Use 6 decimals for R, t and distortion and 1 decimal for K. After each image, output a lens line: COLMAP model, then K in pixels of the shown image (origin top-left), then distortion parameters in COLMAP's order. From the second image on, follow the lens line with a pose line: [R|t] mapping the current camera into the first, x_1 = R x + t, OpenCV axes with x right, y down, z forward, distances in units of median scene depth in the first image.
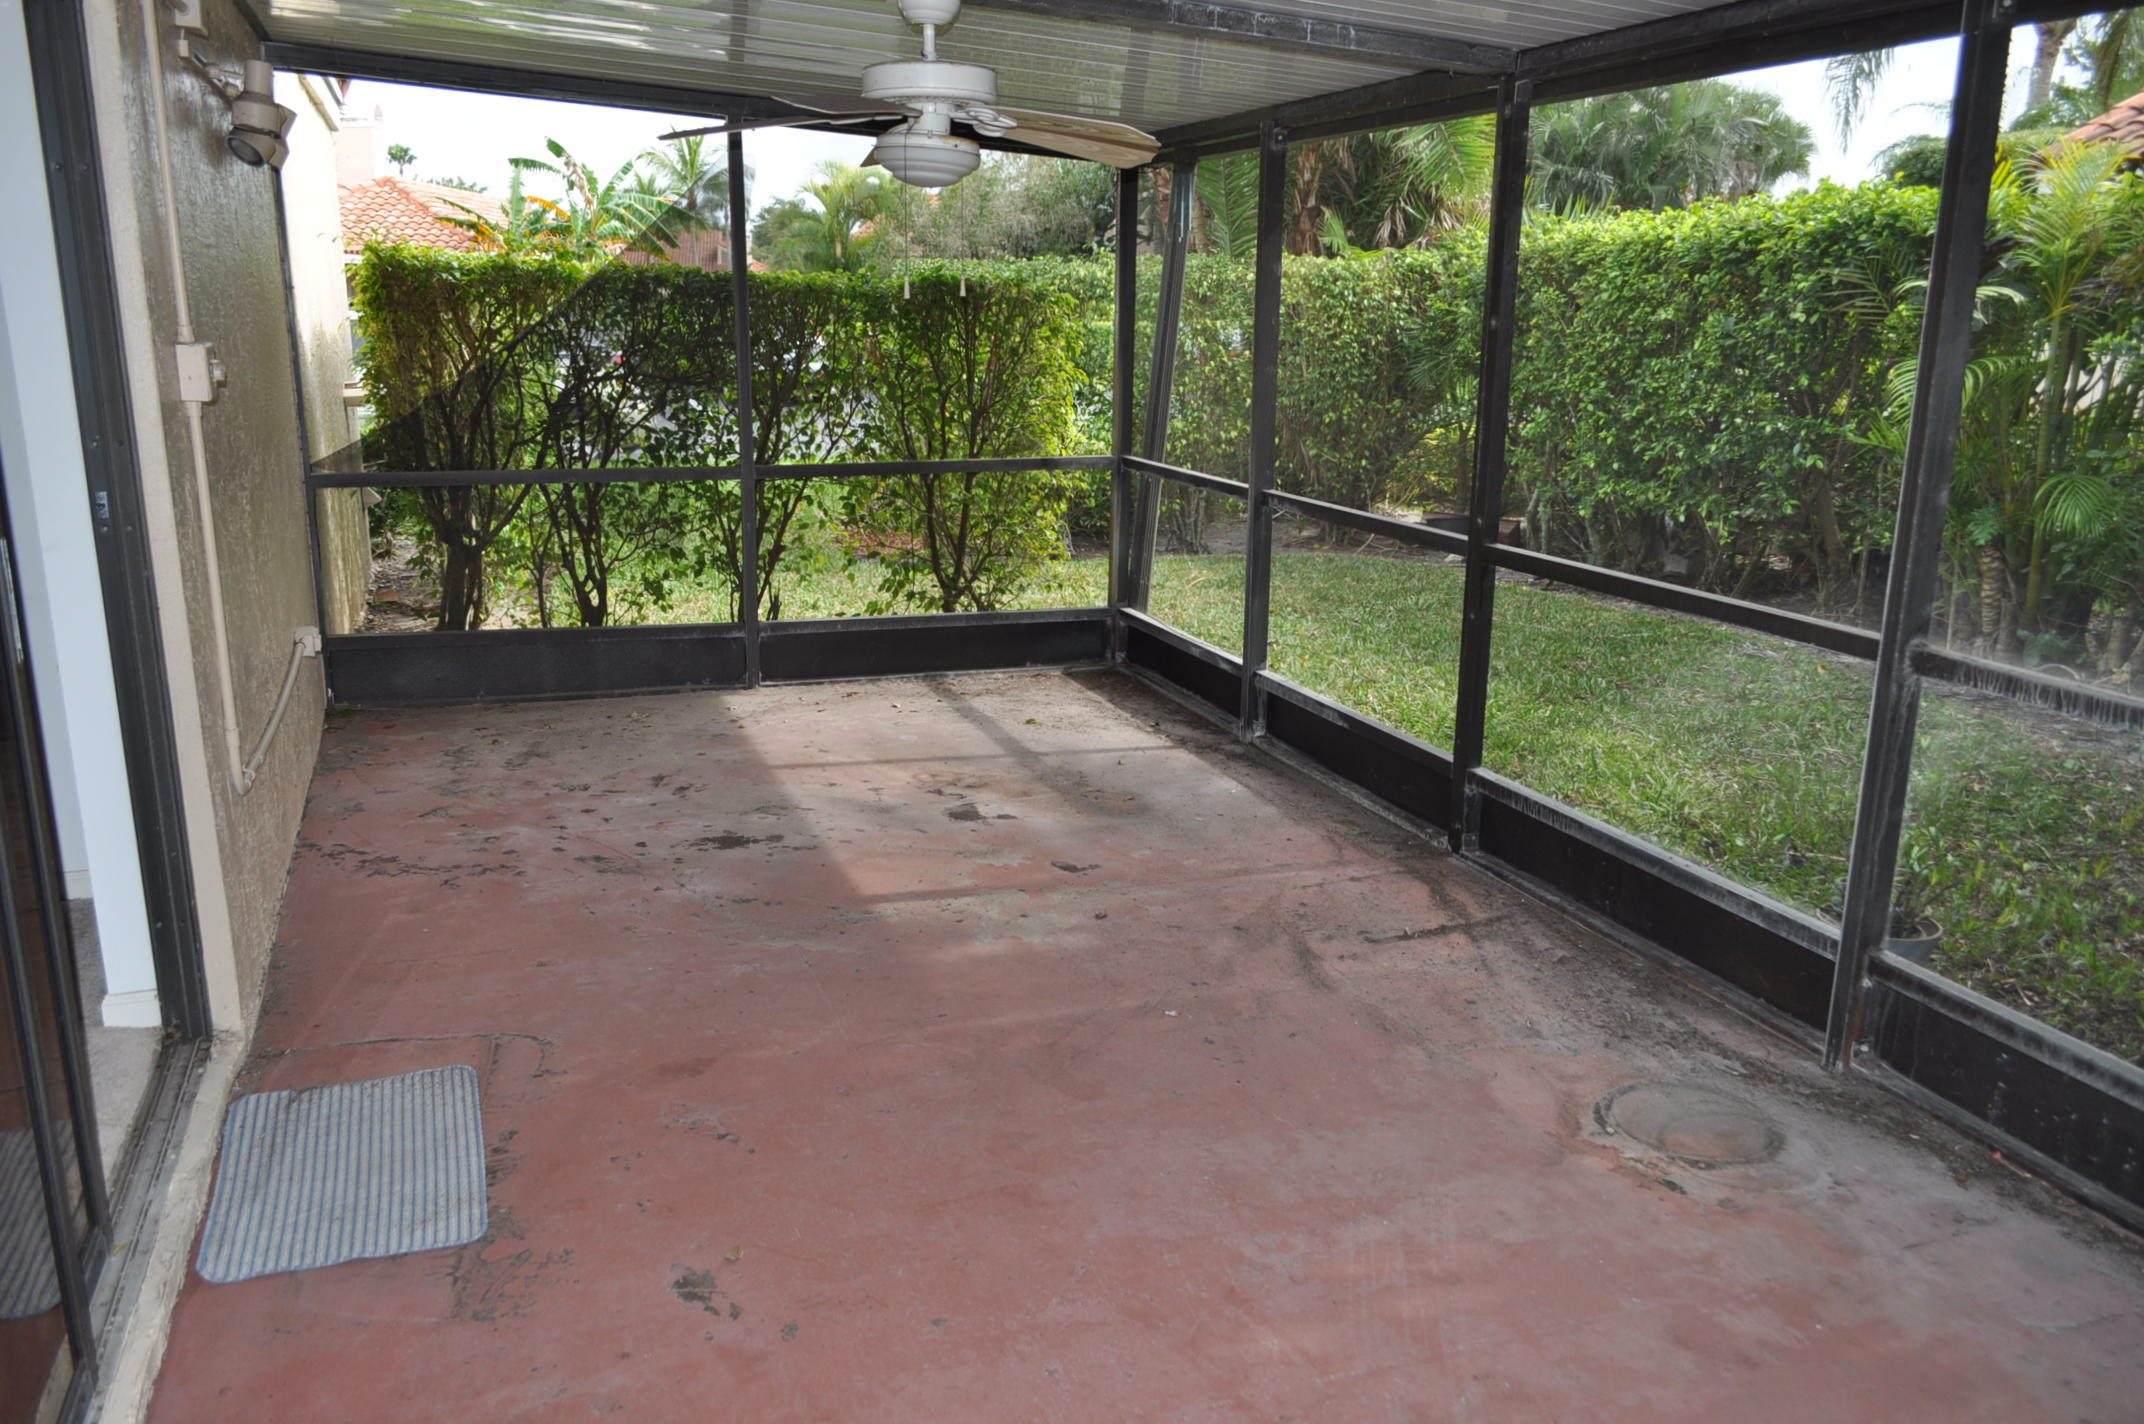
lens RADIAL K [[1686.6, 0, 1072.0], [0, 1686.6, 712.0], [0, 0, 1]] dist [-0.006841, -0.004787]
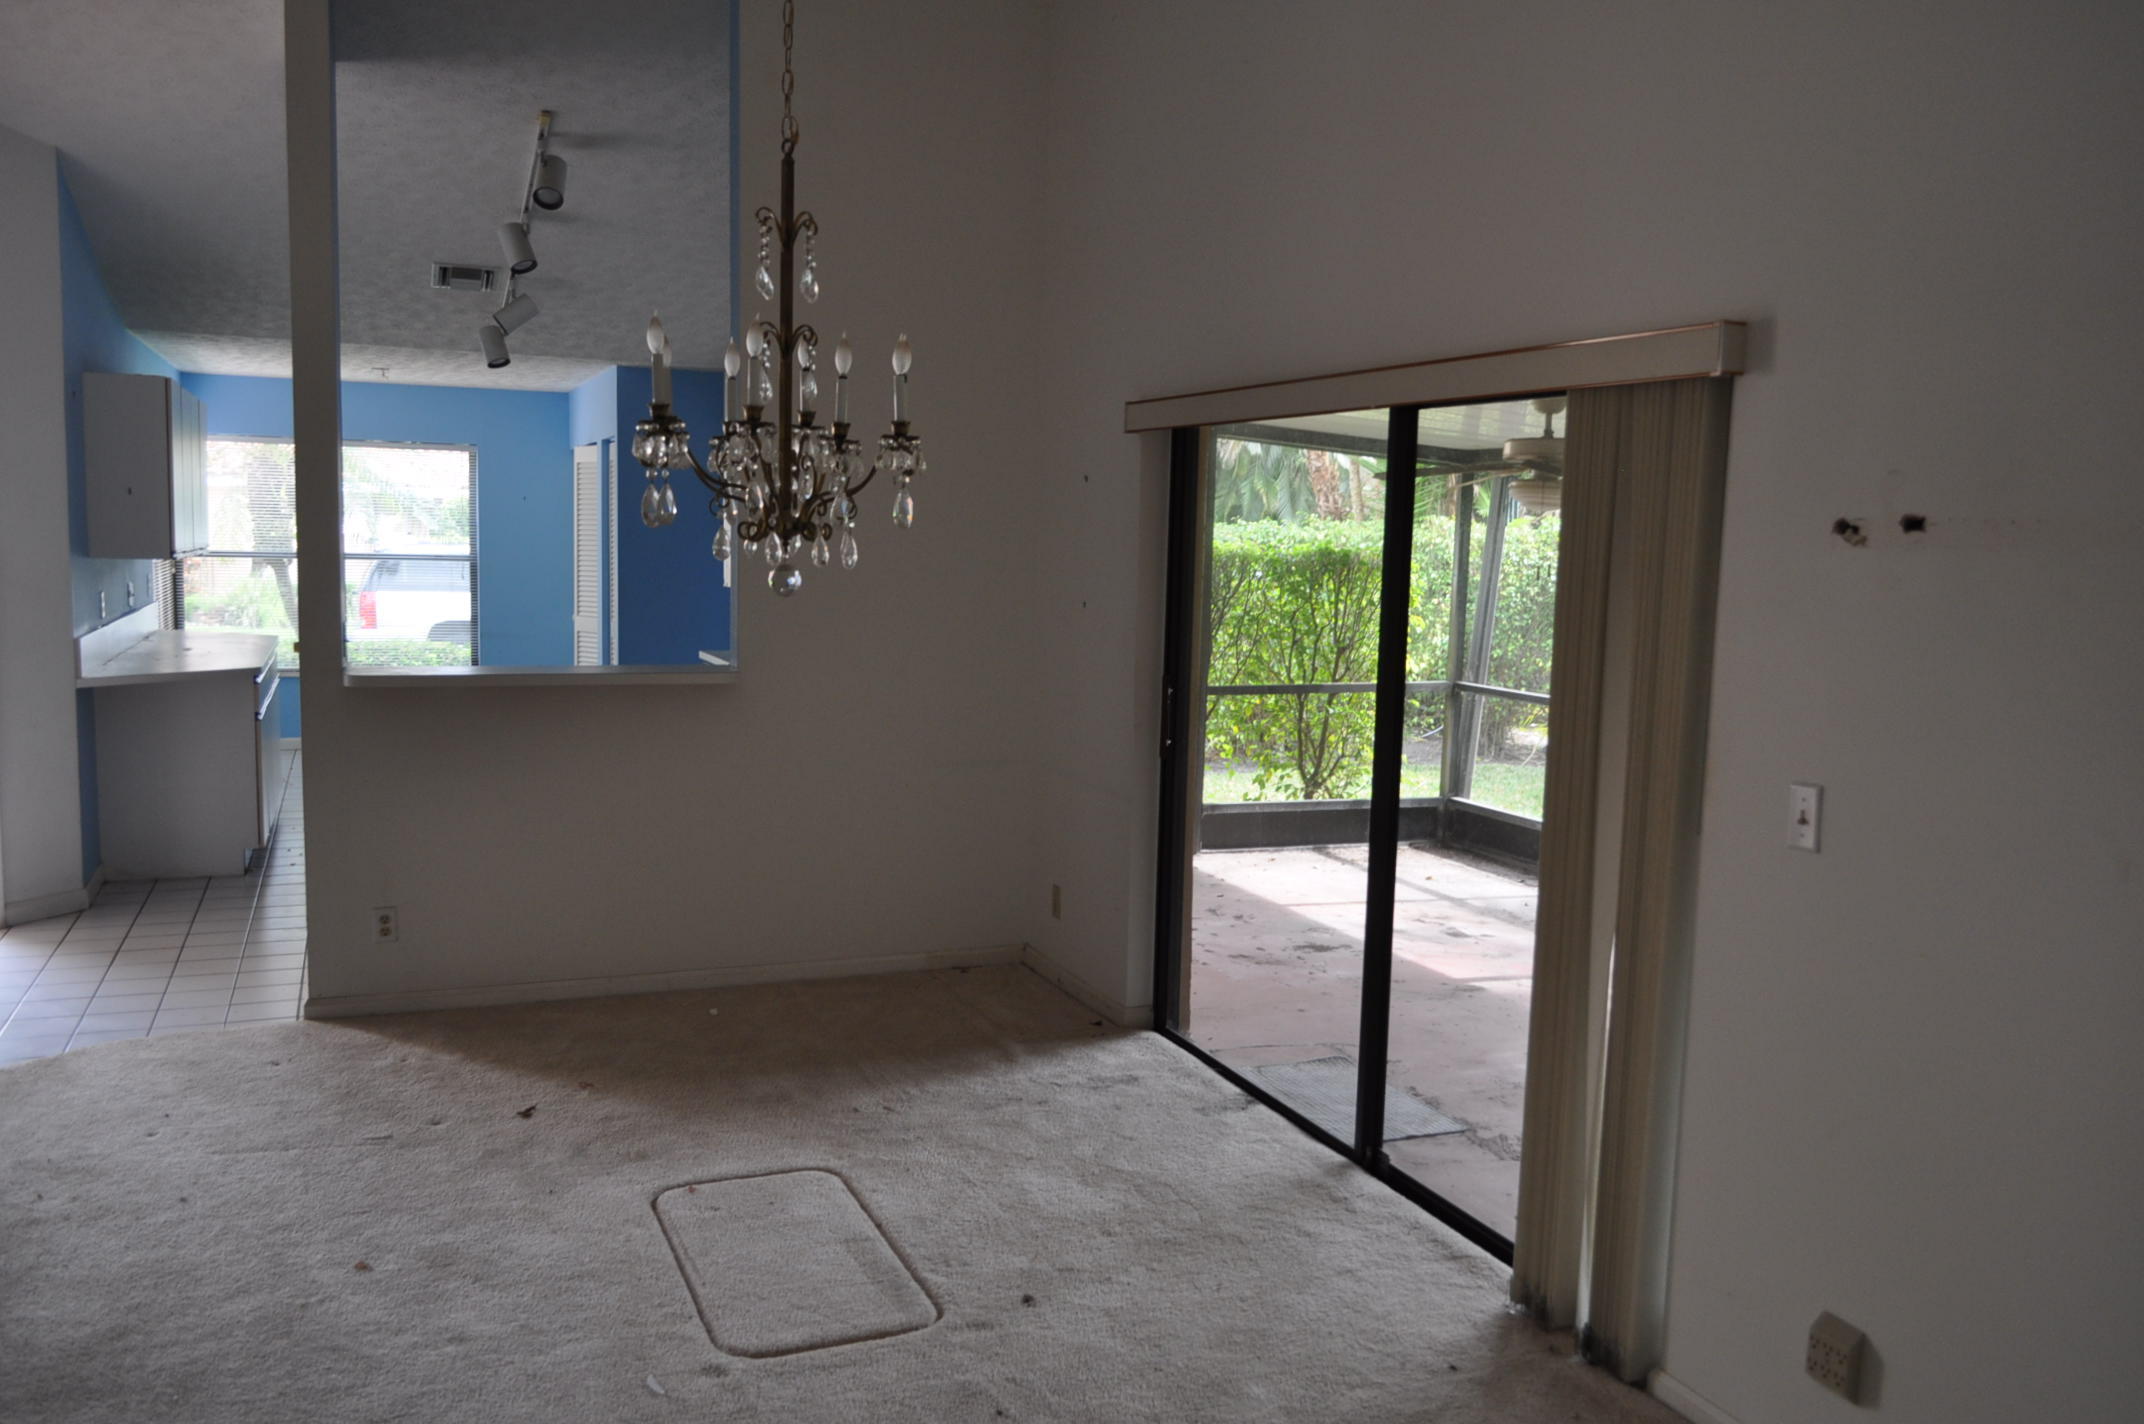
lens RADIAL K [[1686.6, 0, 1072.0], [0, 1686.6, 712.0], [0, 0, 1]] dist [-0.006841, -0.004787]
pose [[0.998704, 0.010251, 0.049856, -0.320776], [-0.003463, 0.990924, -0.134377, 0.047799], [-0.050781, 0.134030, 0.989675, -0.274232]]
